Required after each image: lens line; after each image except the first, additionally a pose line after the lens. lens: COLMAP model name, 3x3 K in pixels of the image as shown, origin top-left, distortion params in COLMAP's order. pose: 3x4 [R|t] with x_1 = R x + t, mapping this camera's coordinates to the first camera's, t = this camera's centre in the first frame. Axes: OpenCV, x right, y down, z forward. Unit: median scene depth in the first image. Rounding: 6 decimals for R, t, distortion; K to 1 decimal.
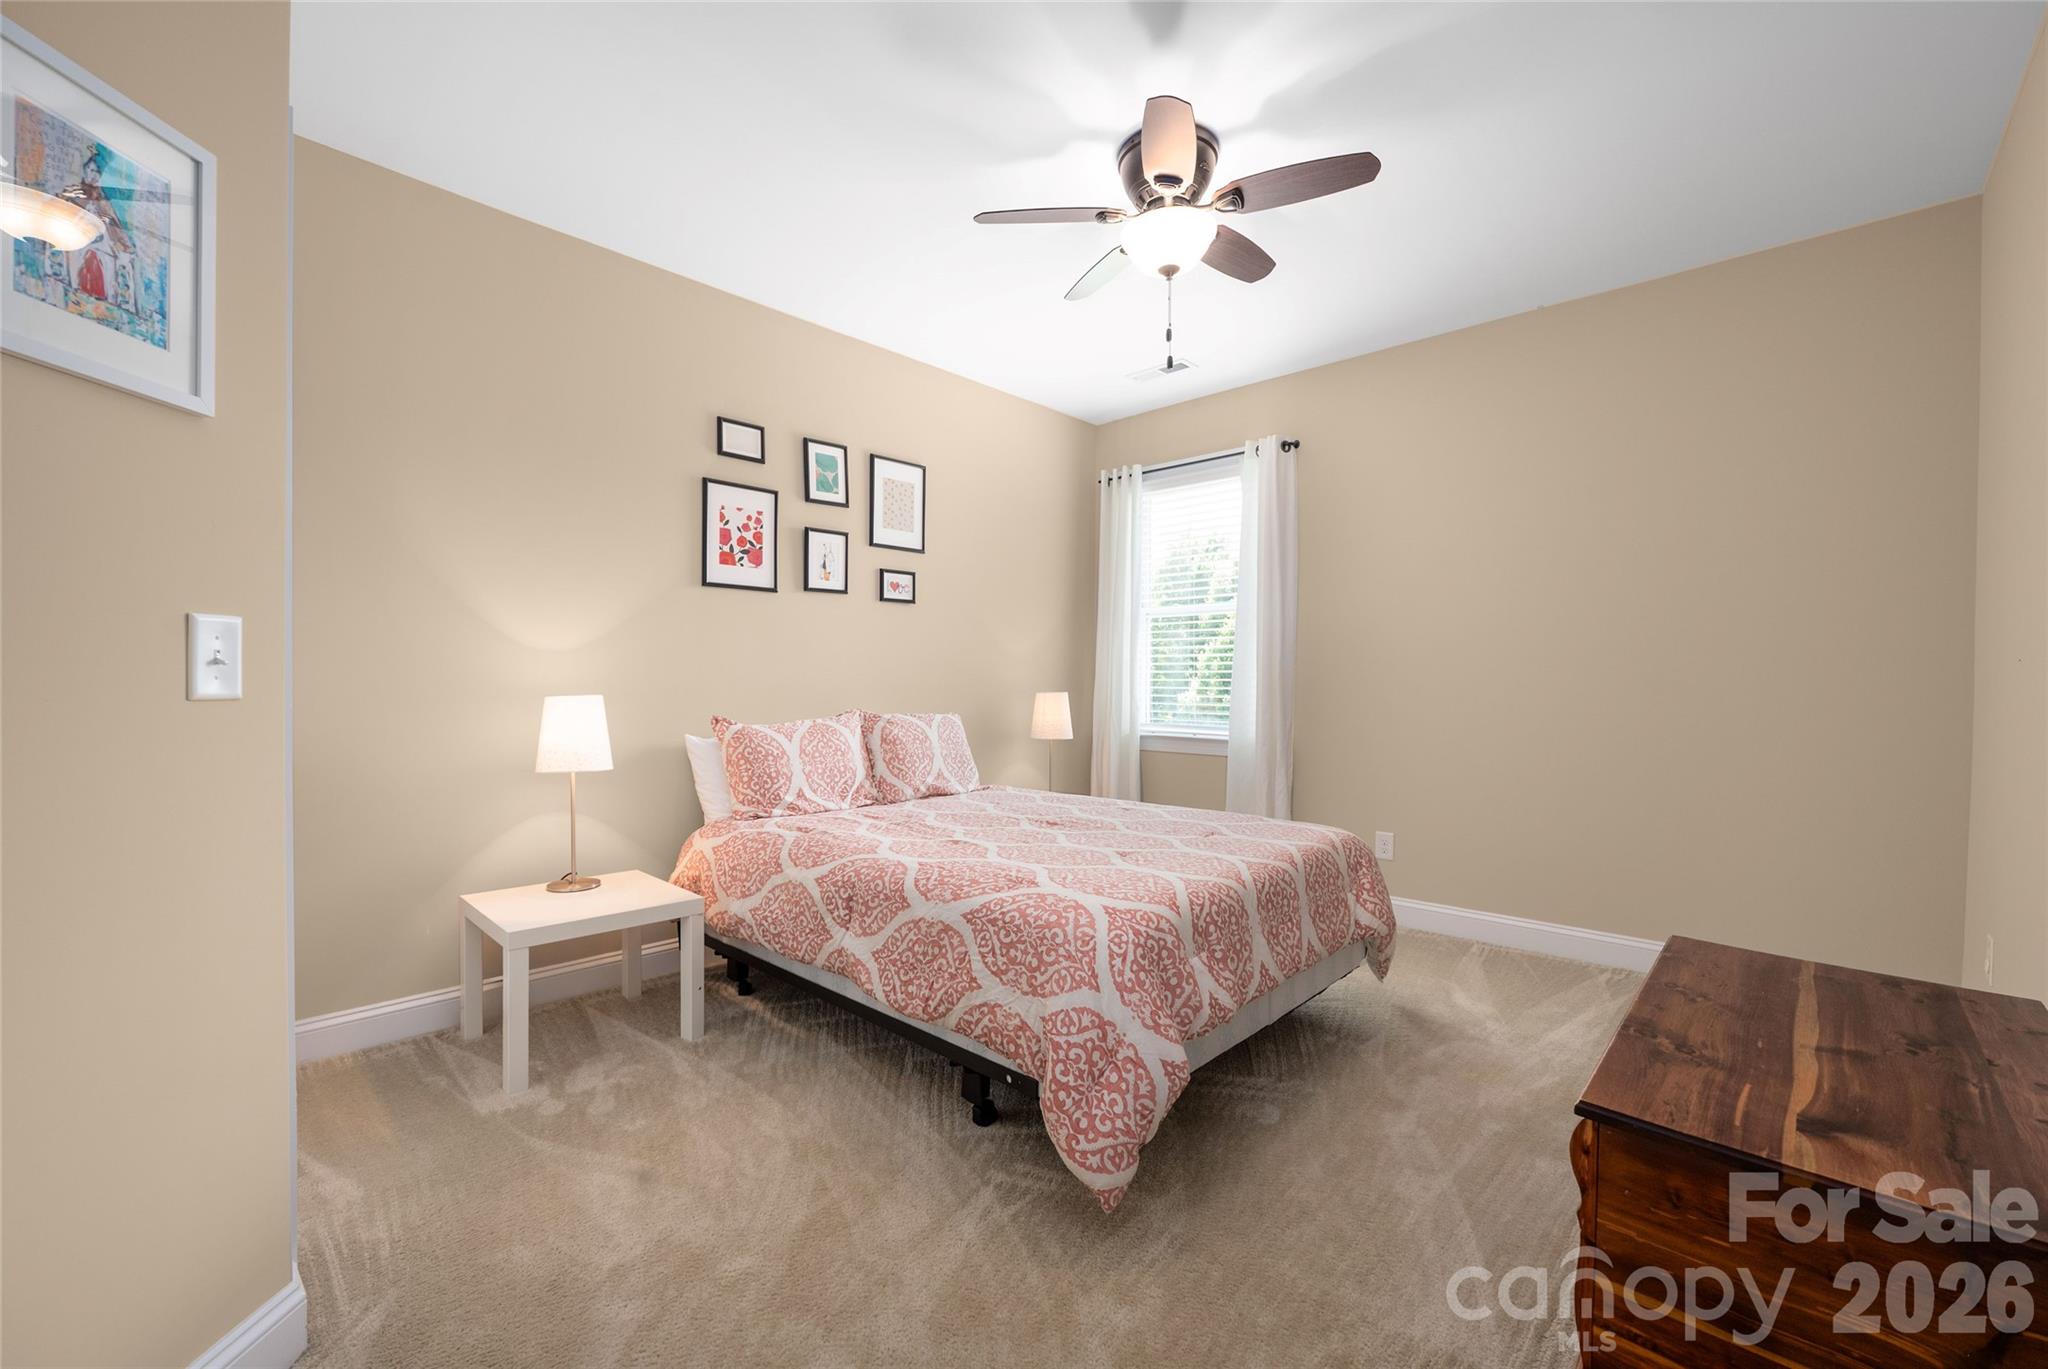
lens RADIAL K [[841.6, 0, 1020.6], [0, 841.6, 679.6], [0, 0, 1]] dist [0.001359, 0.000592]
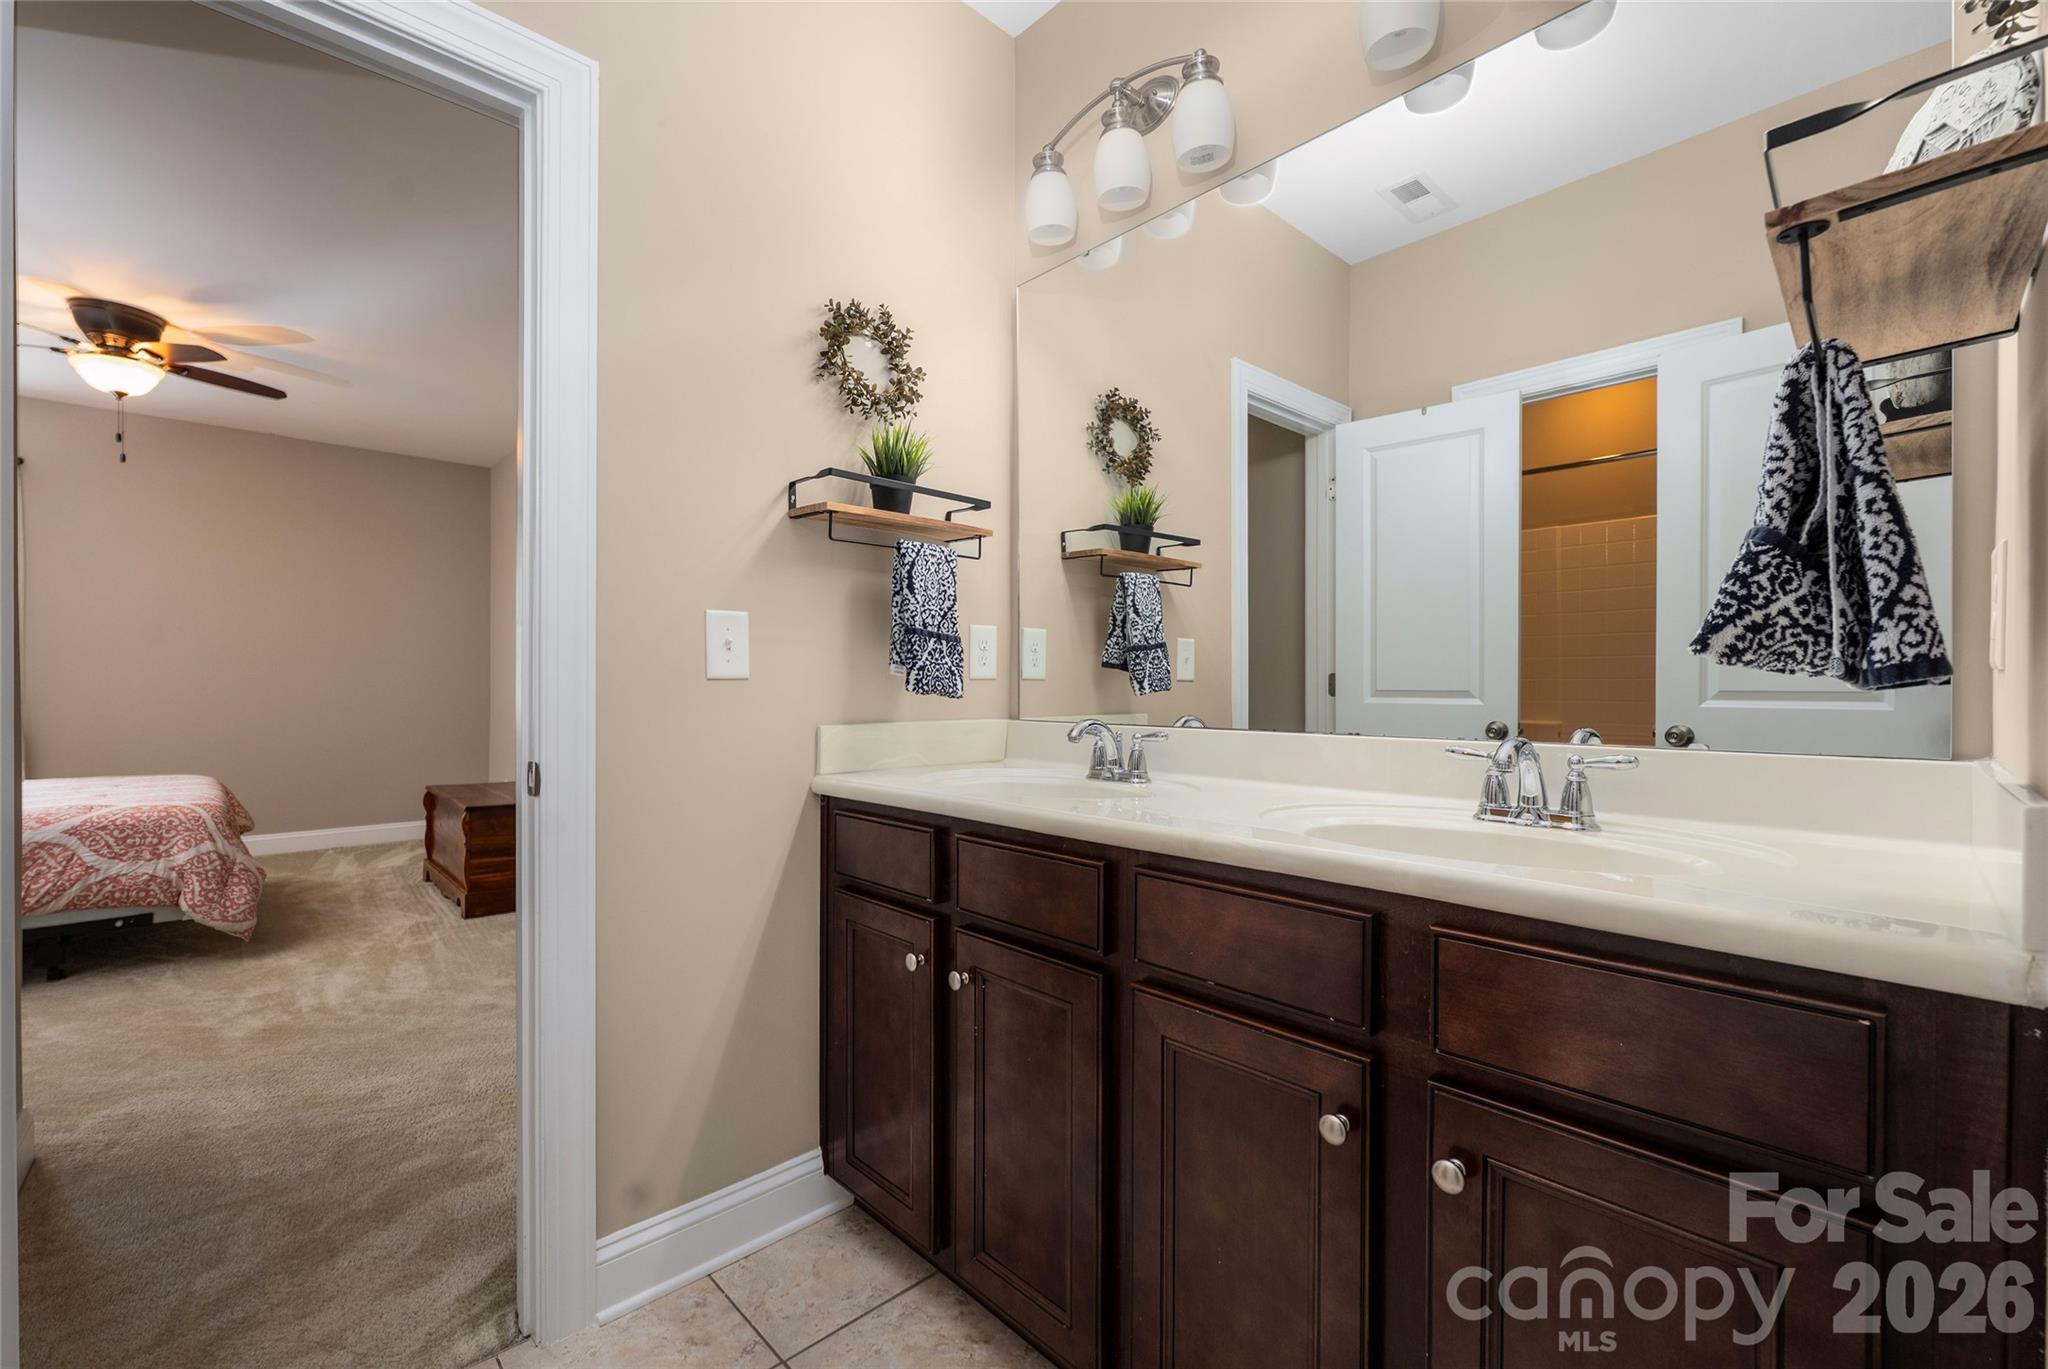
lens RADIAL K [[841.6, 0, 1029.5], [0, 841.6, 687.4], [0, 0, 1]] dist [0.001359, 0.000592]
pose [[0.040066, -0.014381, 0.999094, -1.540414], [0.005271, 0.999886, 0.014181, 0.013661], [-0.999183, 0.004698, 0.040137, -0.790855]]
